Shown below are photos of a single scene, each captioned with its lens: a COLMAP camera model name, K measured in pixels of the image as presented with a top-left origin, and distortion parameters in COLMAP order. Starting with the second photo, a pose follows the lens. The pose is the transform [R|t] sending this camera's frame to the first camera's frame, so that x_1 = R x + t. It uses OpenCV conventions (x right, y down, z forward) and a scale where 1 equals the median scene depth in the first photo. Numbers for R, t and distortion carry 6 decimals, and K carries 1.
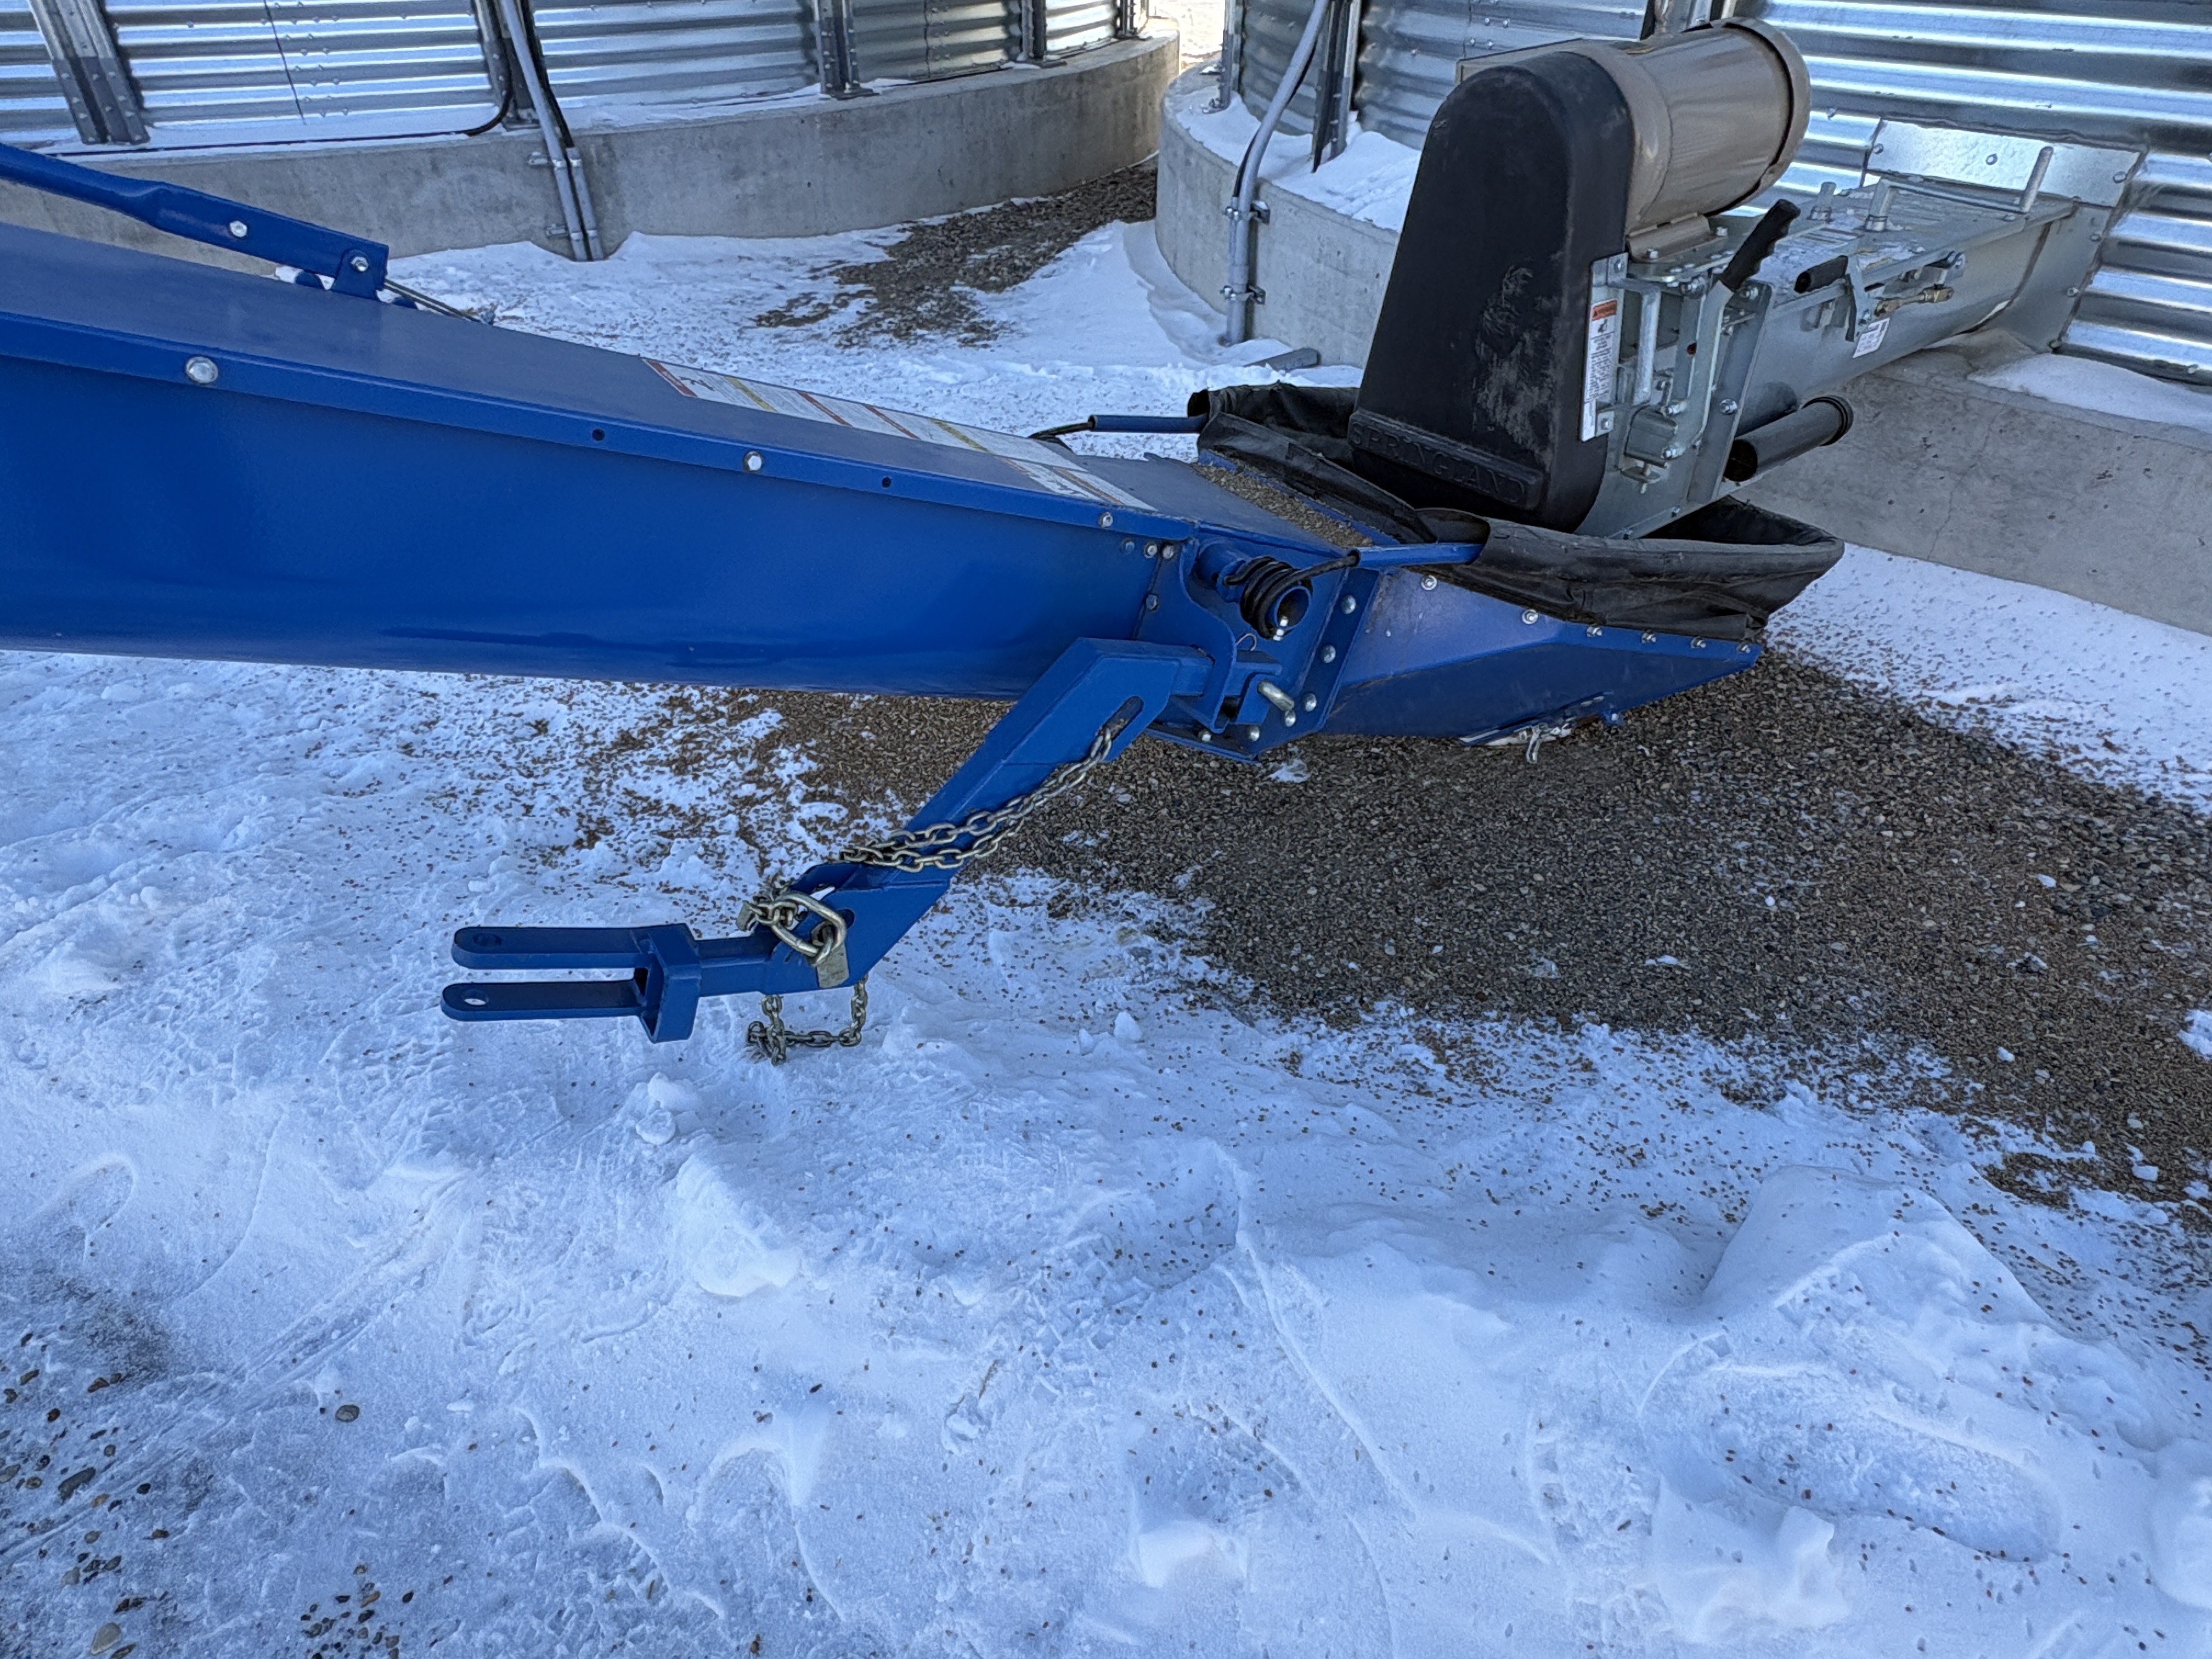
lens RADIAL K [[1281.1, 0, 1093.1], [0, 1281.1, 834.2], [0, 0, 1]] dist [-0.000315, 0.000295]
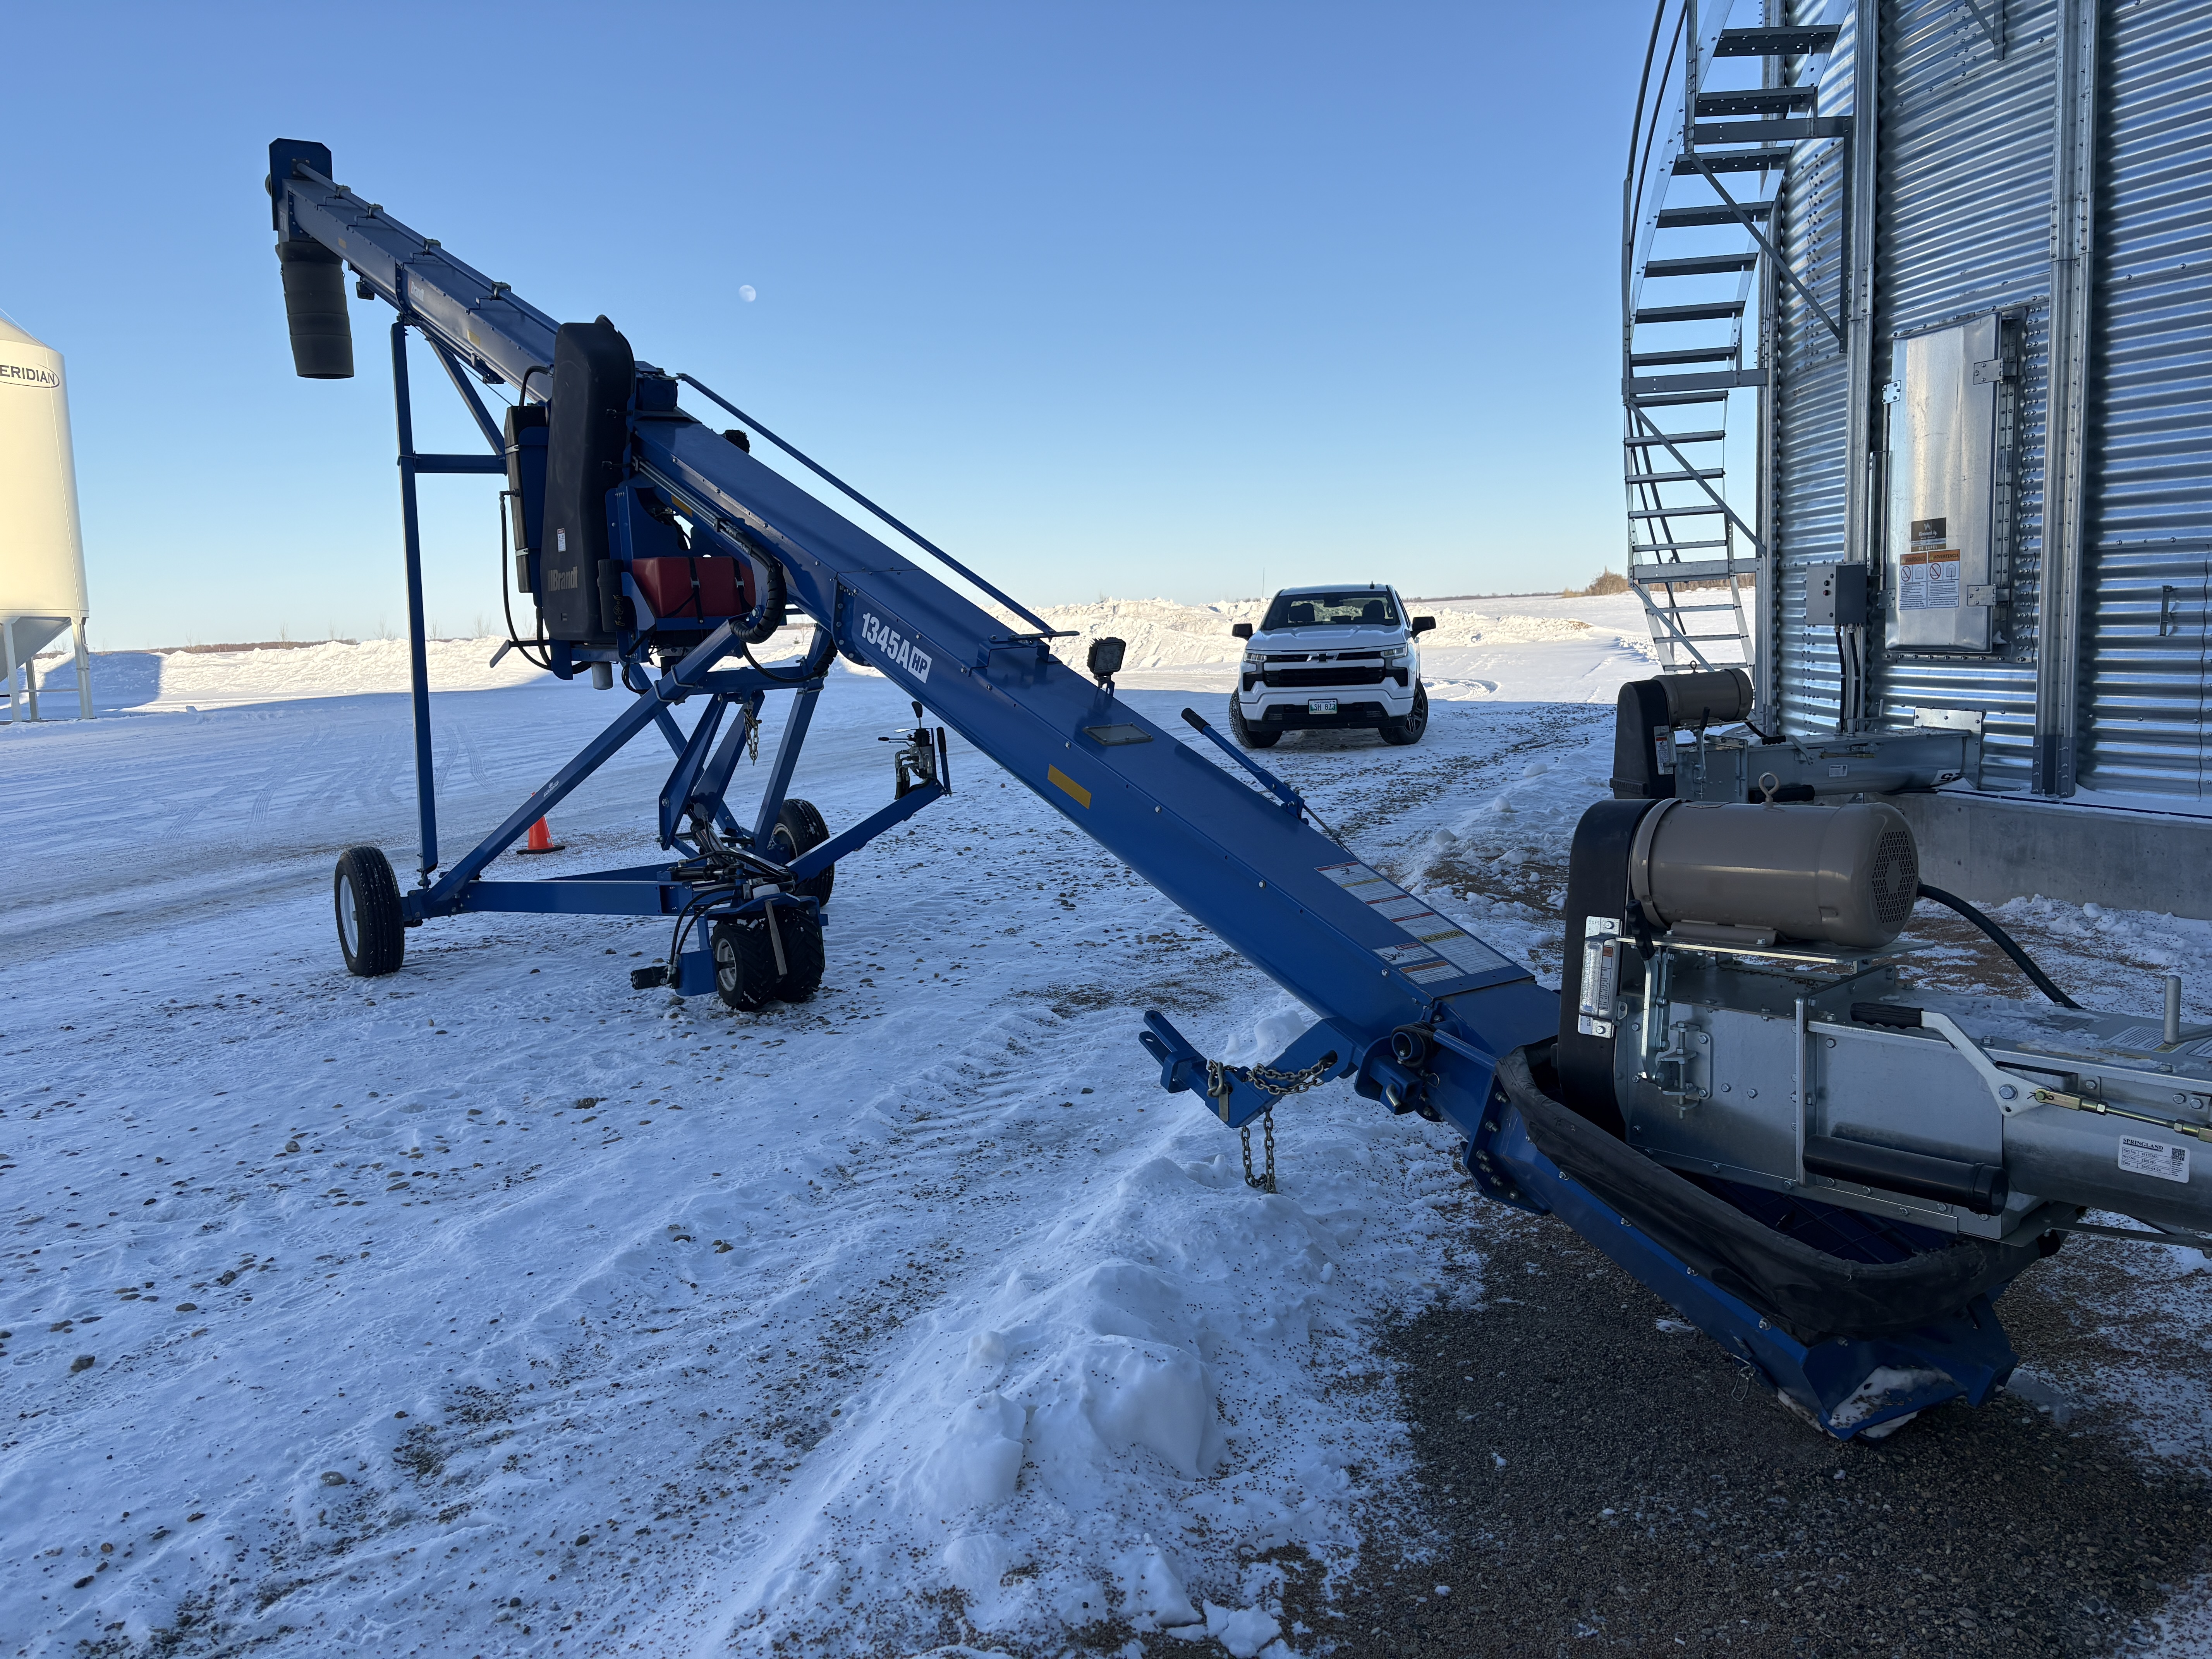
lens RADIAL K [[1698.6, 0, 1106.0], [0, 1698.6, 829.5], [0, 0, 1]] dist [-0.009457, -0.003278]
pose [[0.041342, 0.128639, -0.990829, 1.875315], [-0.560626, 0.823842, 0.083567, -0.305738], [0.827037, 0.552030, 0.106178, 0.193550]]
